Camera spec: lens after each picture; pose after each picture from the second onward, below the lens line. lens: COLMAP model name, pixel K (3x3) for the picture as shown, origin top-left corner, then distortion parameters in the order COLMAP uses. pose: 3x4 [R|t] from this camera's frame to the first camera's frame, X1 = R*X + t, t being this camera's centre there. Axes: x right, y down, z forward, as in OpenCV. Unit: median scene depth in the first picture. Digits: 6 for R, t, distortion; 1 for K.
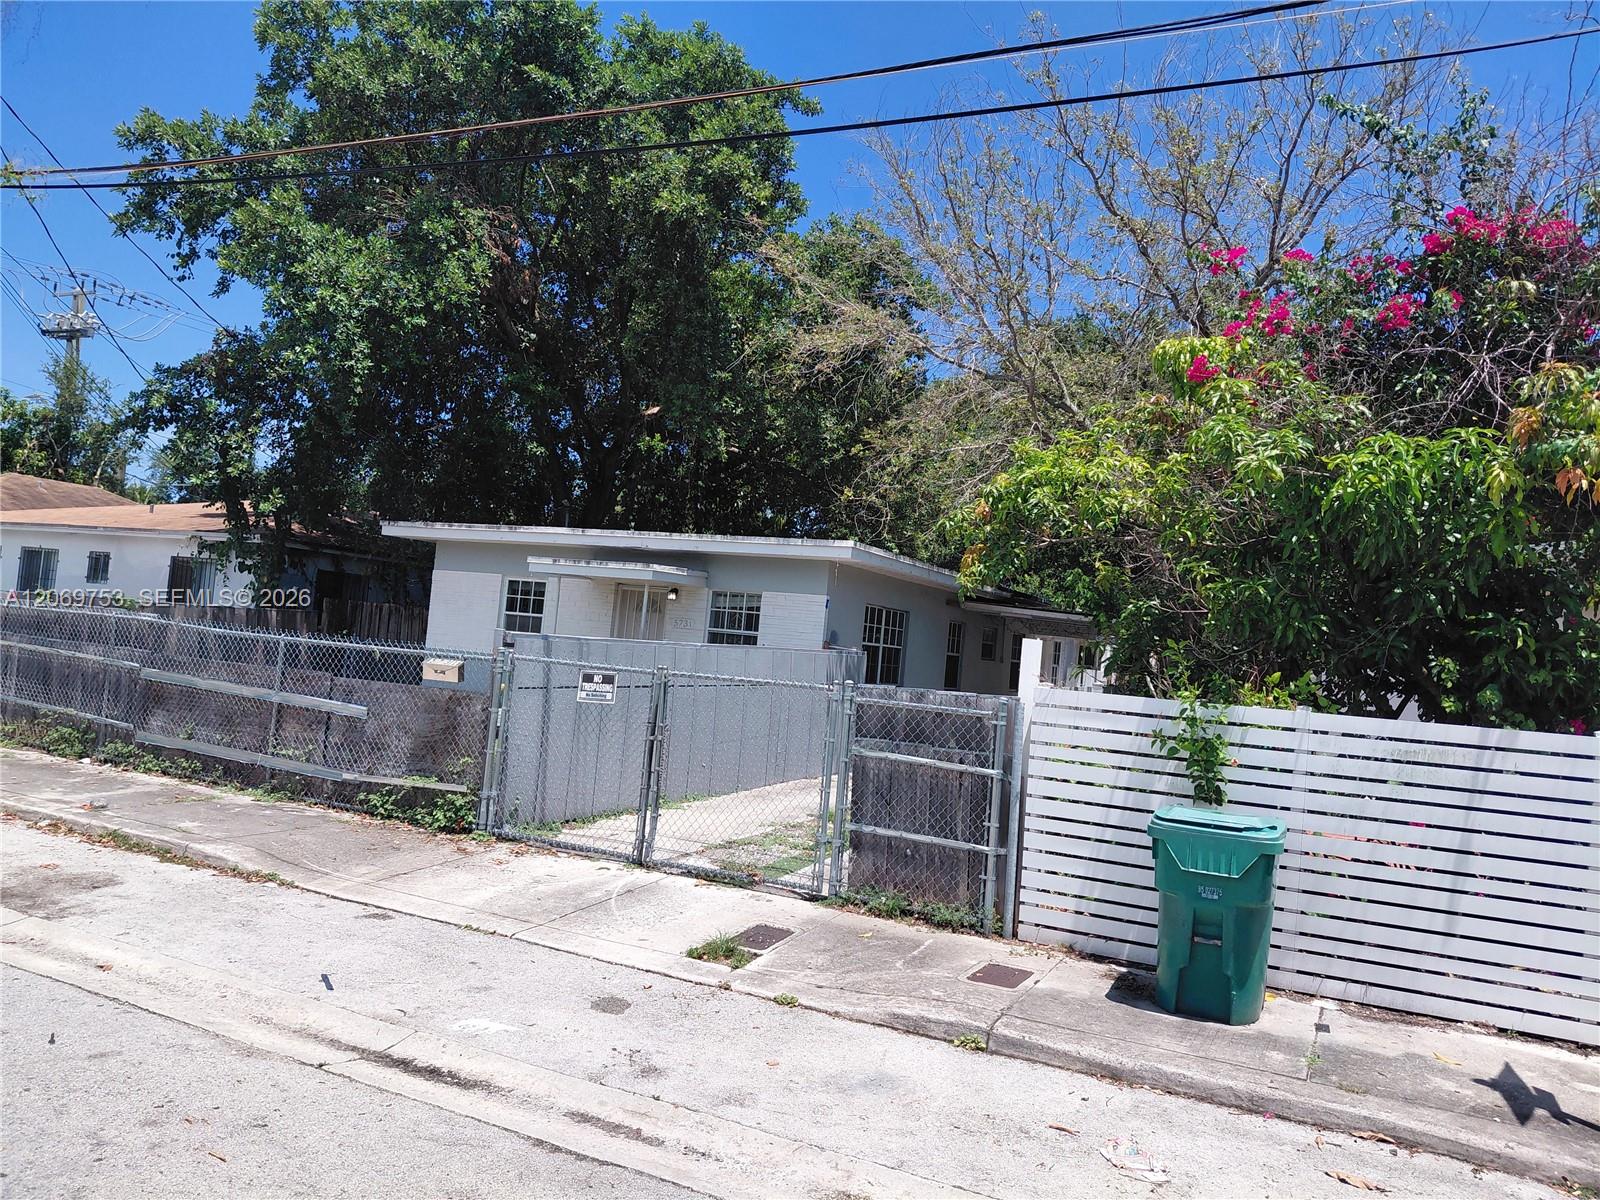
lens RADIAL K [[1186.5, 0, 824.3], [0, 1186.5, 604.5], [0, 0, 1]] dist [0.084881, -0.147048]
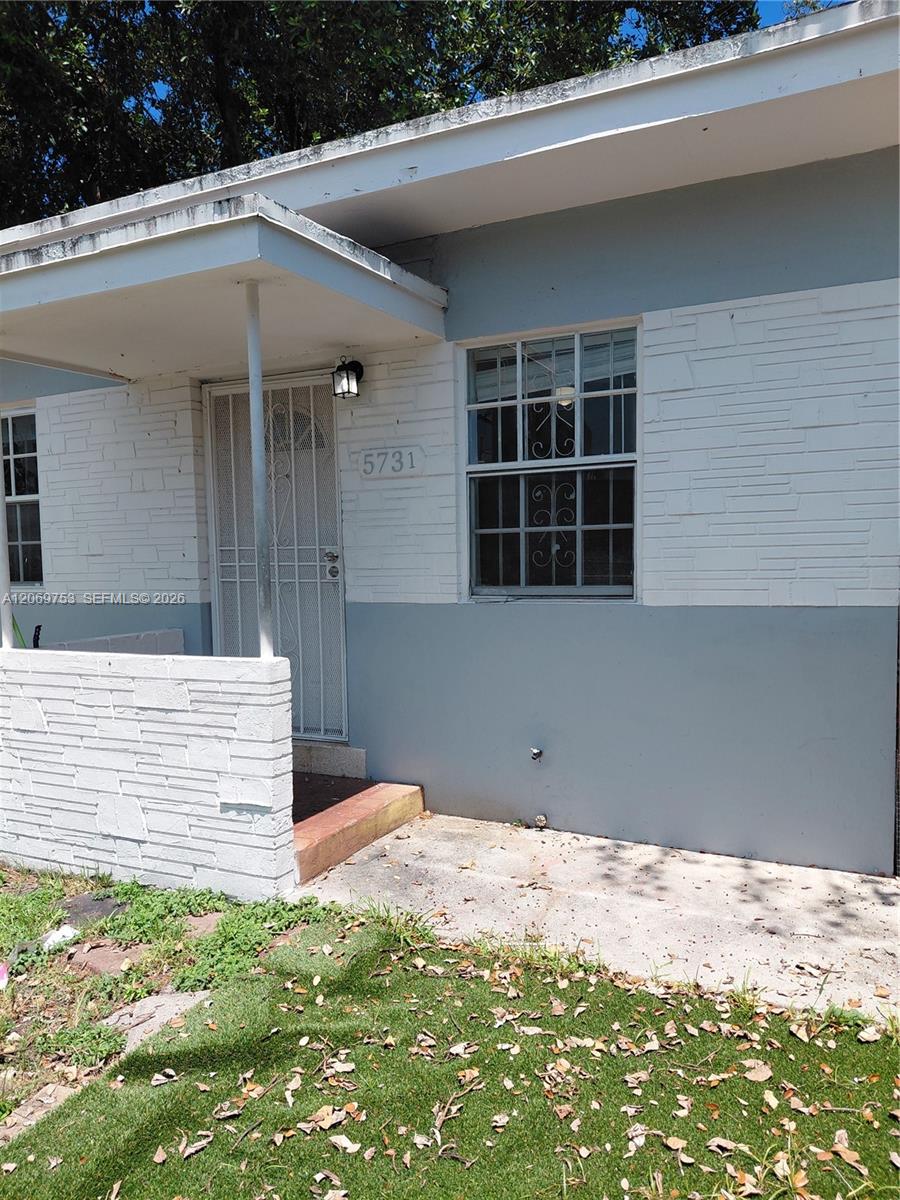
lens RADIAL K [[889.9, 0, 453.3], [0, 889.9, 617.5], [0, 0, 1]] dist [0.084881, -0.147048]
pose [[0.993706, -0.109288, -0.024578, -0.101490], [0.111381, 0.987334, 0.112984, 0.033814], [0.011919, -0.115010, 0.993293, 0.756917]]
